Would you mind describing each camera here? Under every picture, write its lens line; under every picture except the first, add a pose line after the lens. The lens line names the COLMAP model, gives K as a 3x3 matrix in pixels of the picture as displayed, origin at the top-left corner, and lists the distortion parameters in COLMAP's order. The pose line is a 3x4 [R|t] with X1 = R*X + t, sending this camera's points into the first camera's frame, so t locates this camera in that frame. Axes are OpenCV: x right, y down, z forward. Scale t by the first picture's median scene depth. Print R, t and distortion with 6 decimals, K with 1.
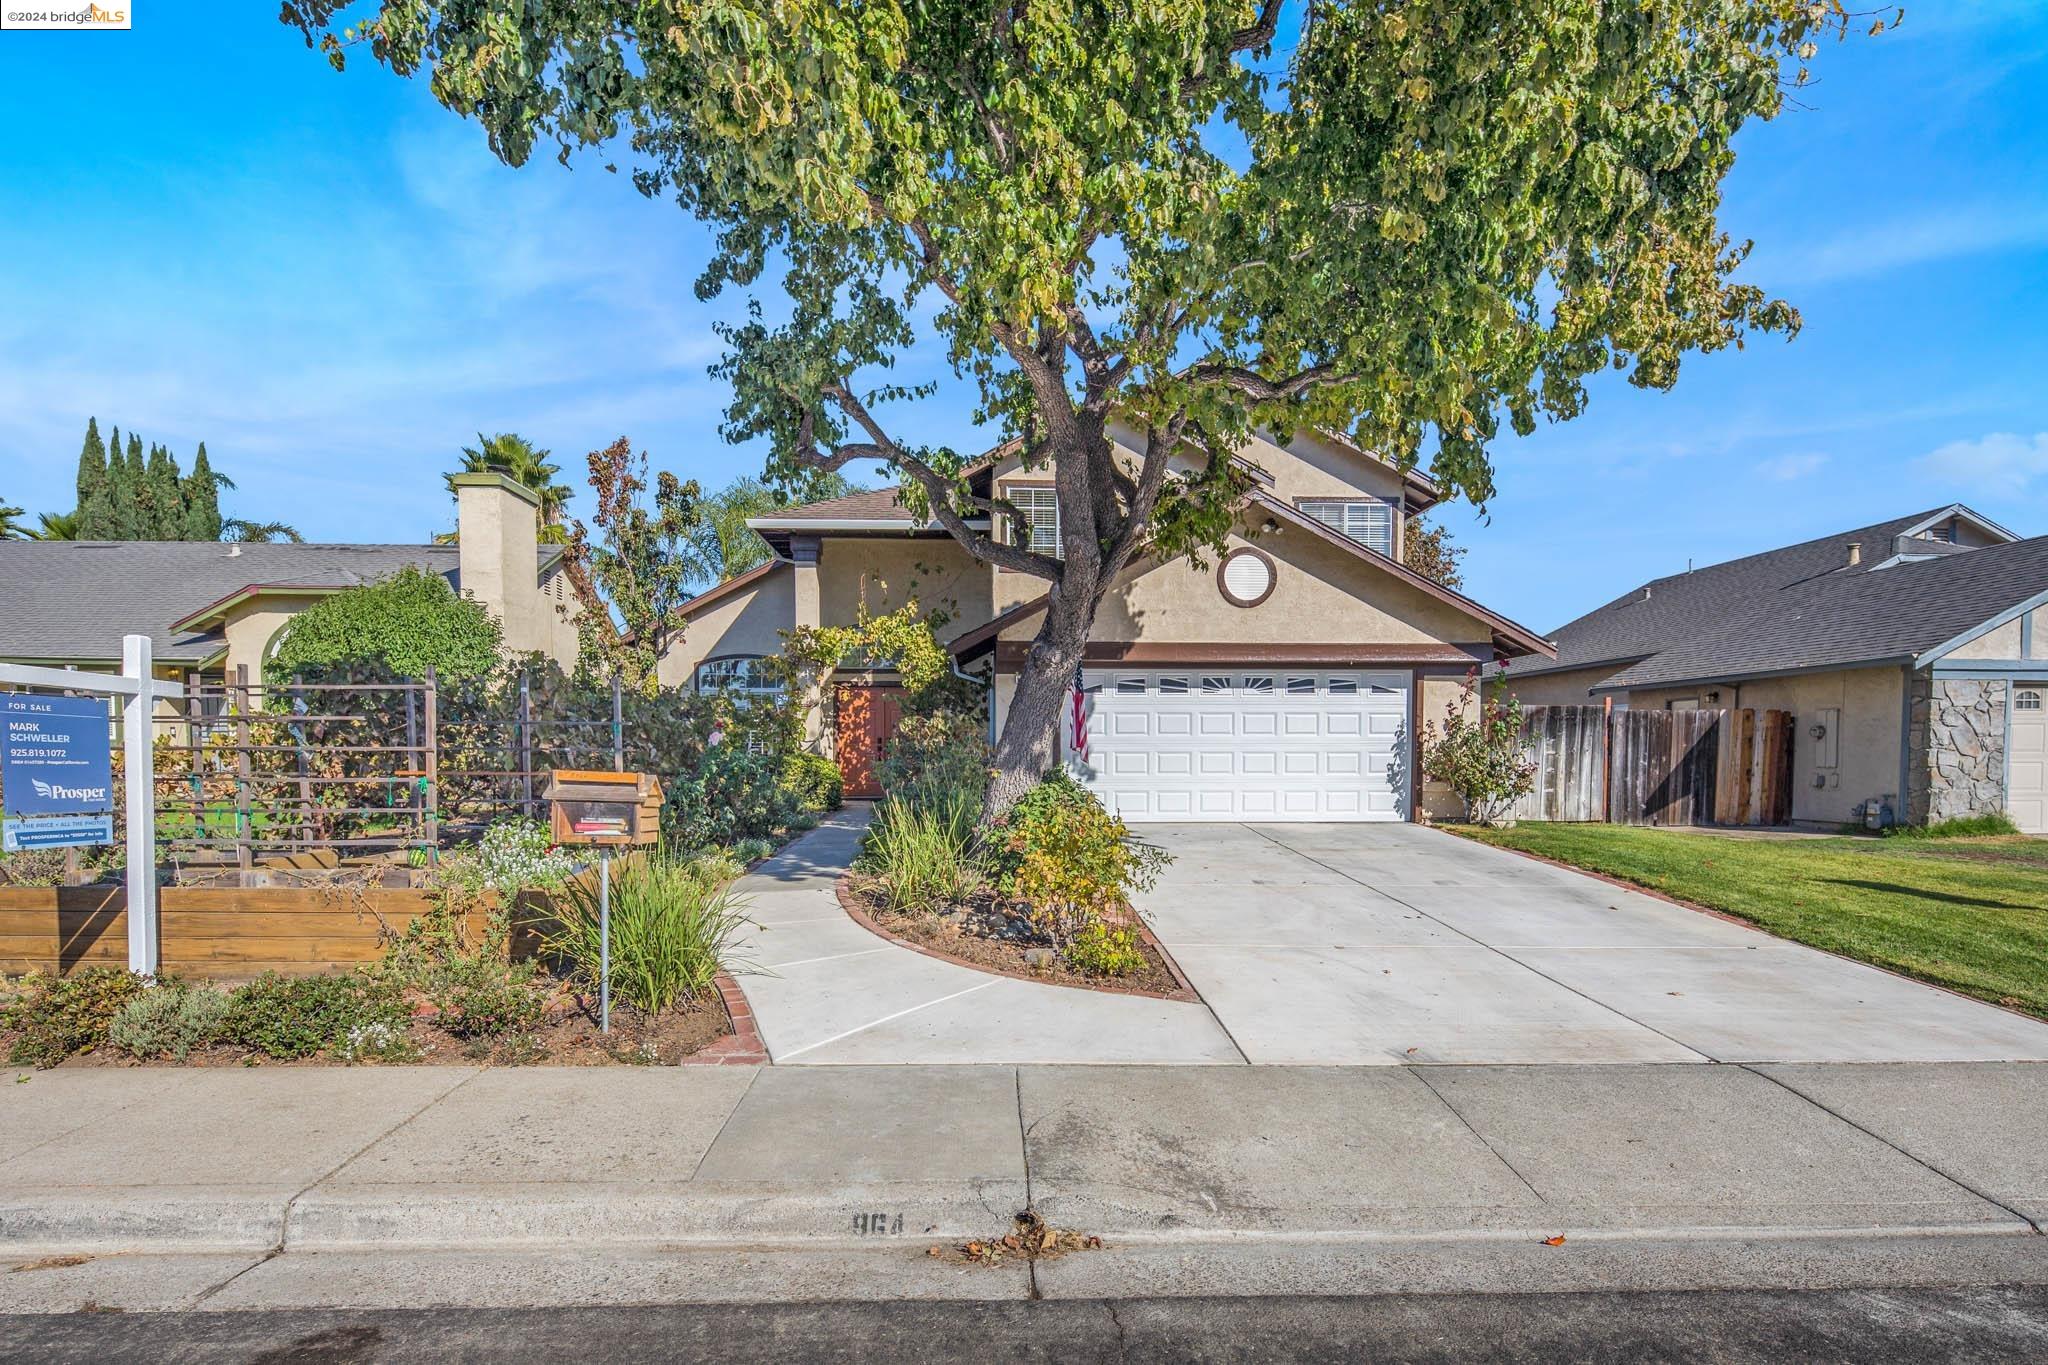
lens RADIAL K [[992.3, 0, 1011.6], [0, 992.3, 733.7], [0, 0, 1]] dist [0.002636, -0.001434]
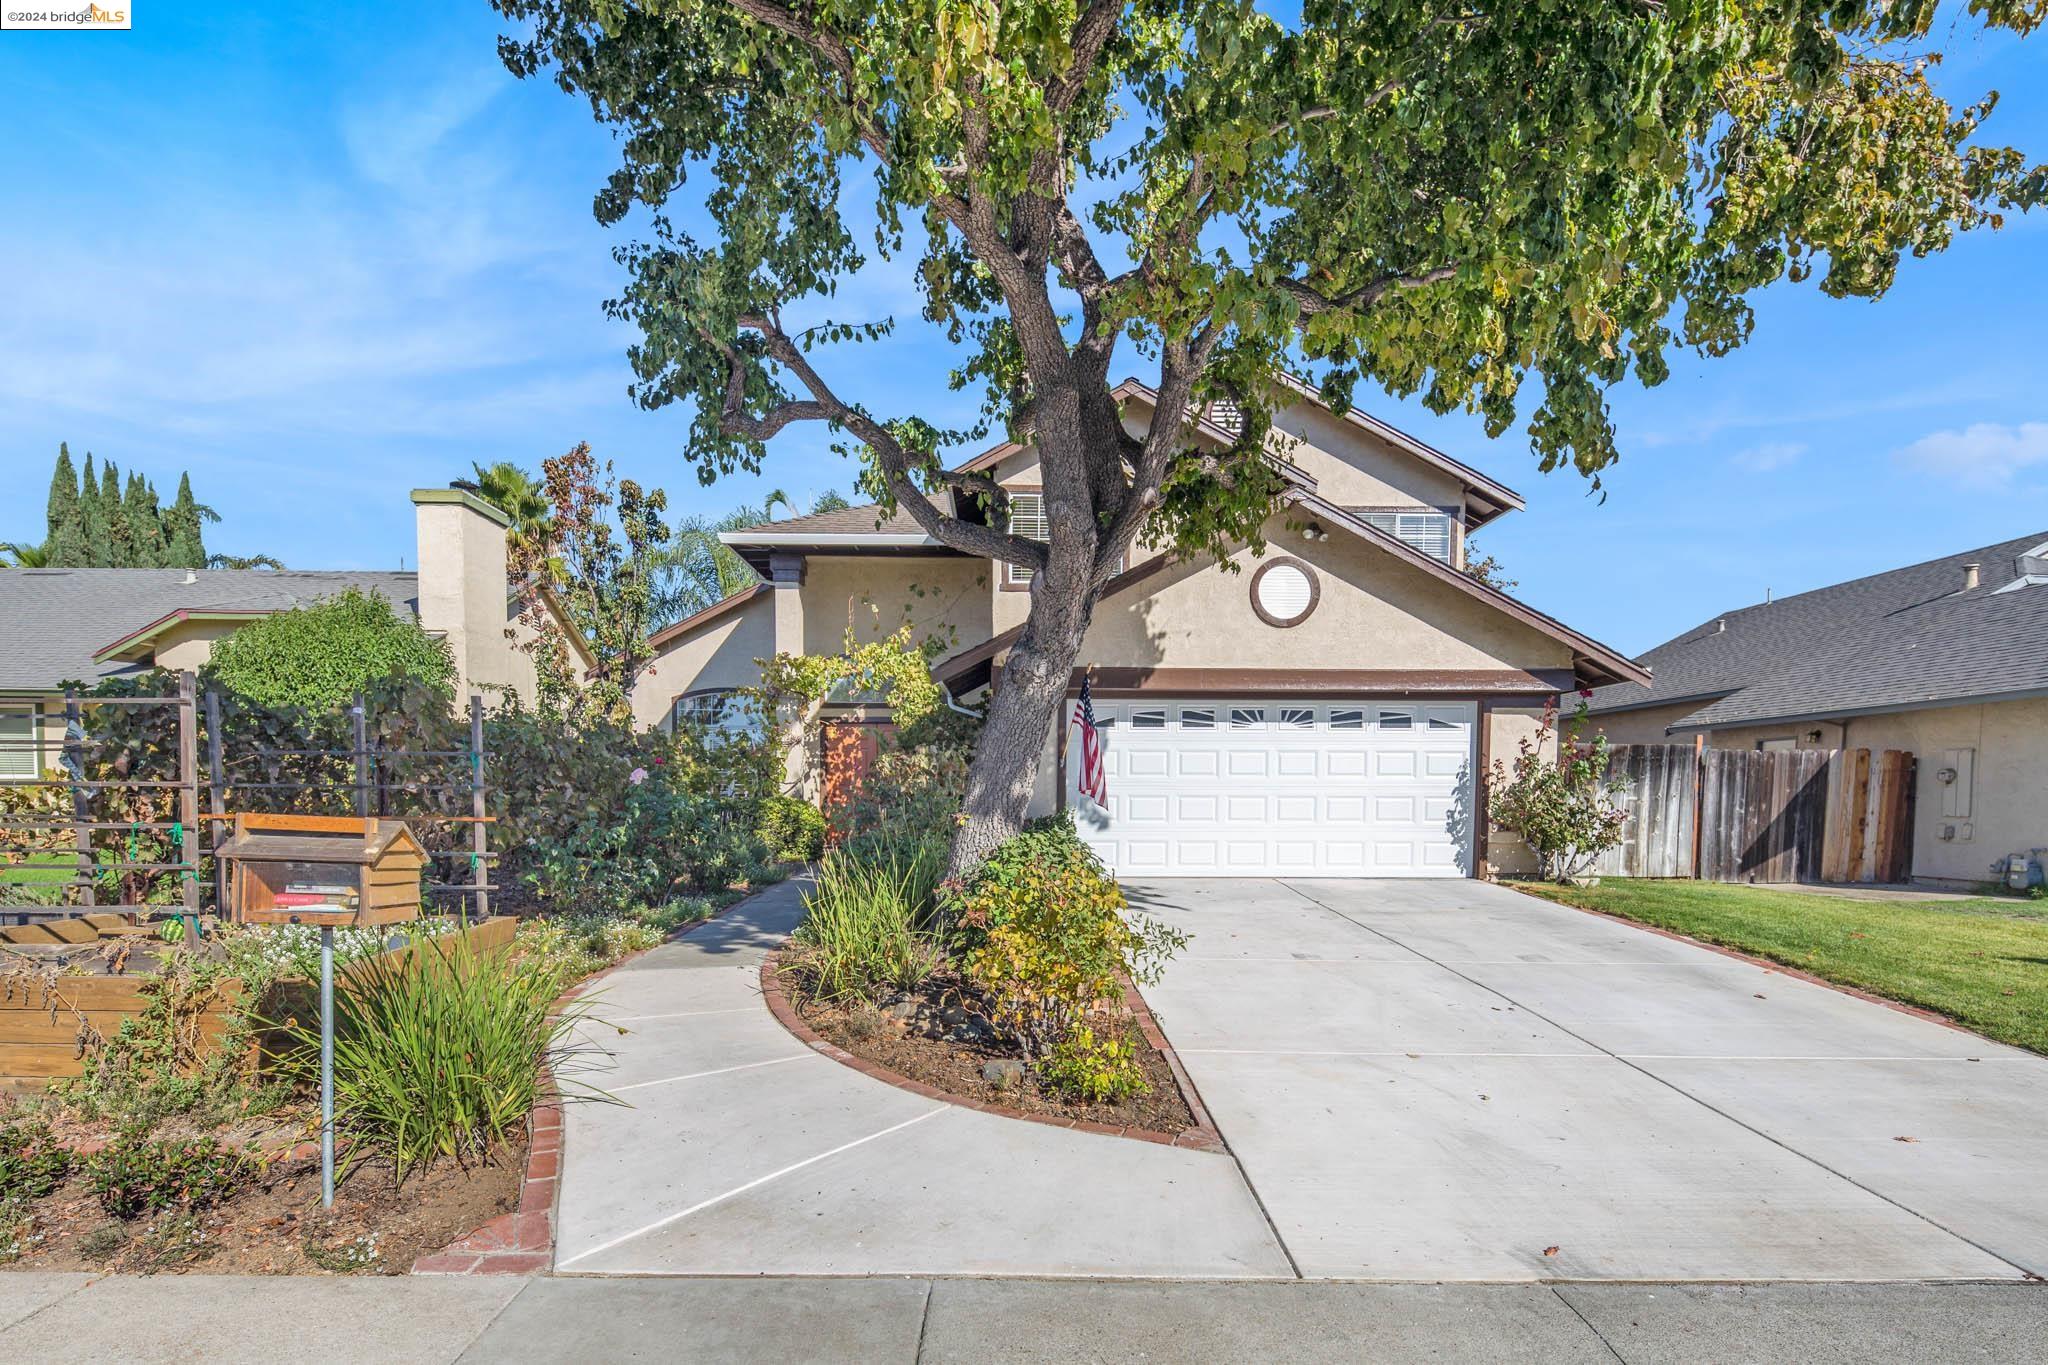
lens RADIAL K [[992.3, 0, 1014.7], [0, 992.3, 807.7], [0, 0, 1]] dist [0.002636, -0.001434]
pose [[0.999692, 0.003680, -0.024539, 0.029670], [-0.002990, 0.999601, 0.028085, 0.005627], [0.024633, -0.028003, 0.999304, 0.153364]]
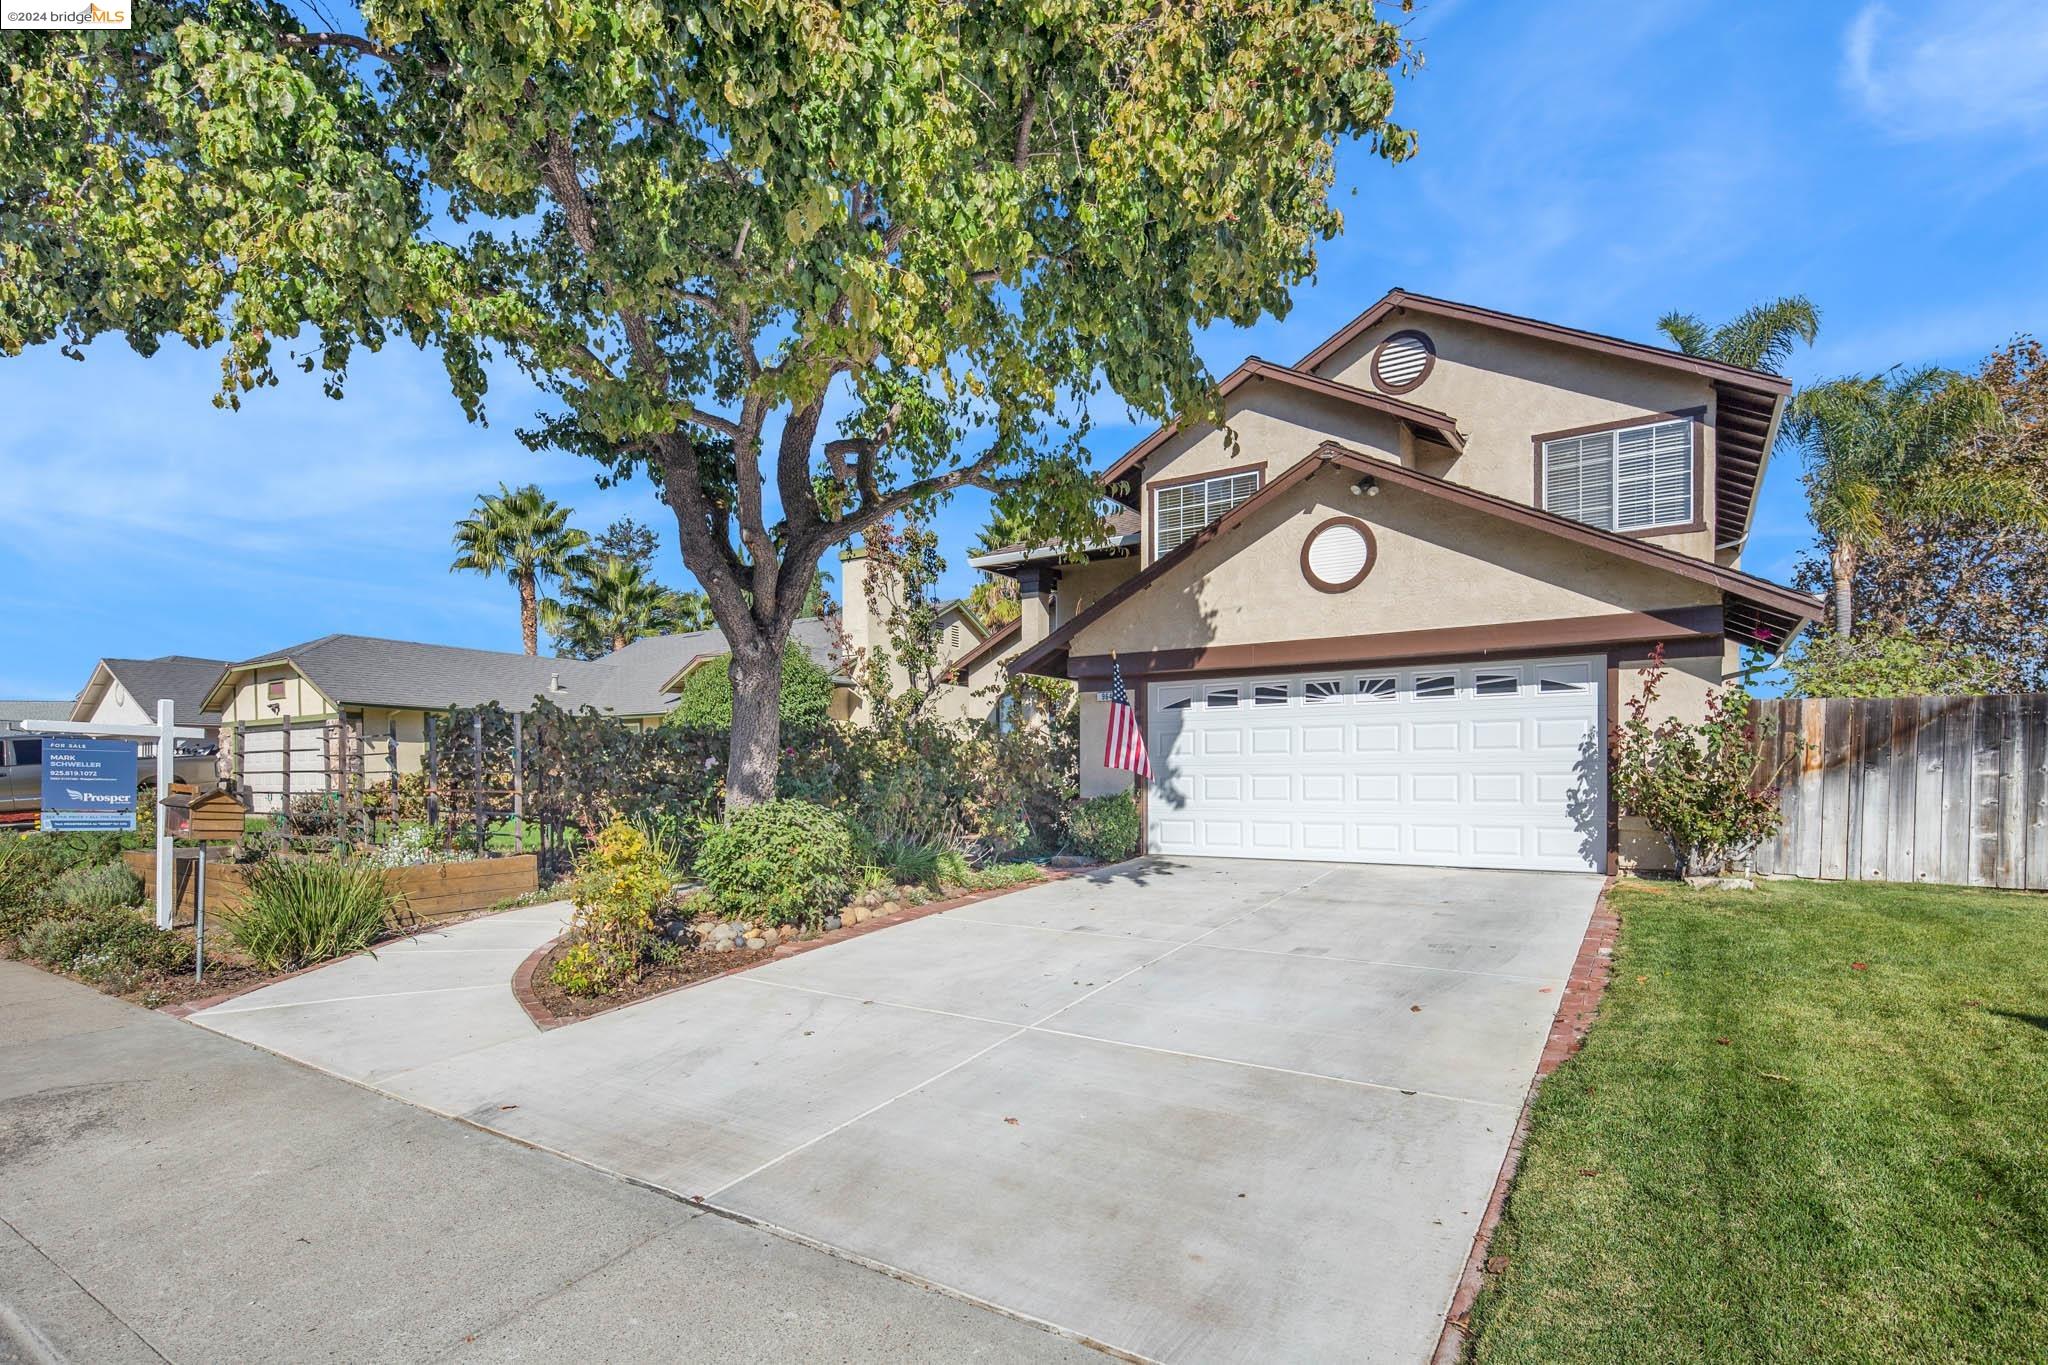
lens RADIAL K [[992.3, 0, 1042.1], [0, 992.3, 750.9], [0, 0, 1]] dist [0.002636, -0.001434]
pose [[0.822063, -0.019594, -0.569060, 0.557417], [0.011485, 0.999775, -0.017834, 0.012855], [0.569281, 0.008125, 0.822103, 0.239928]]
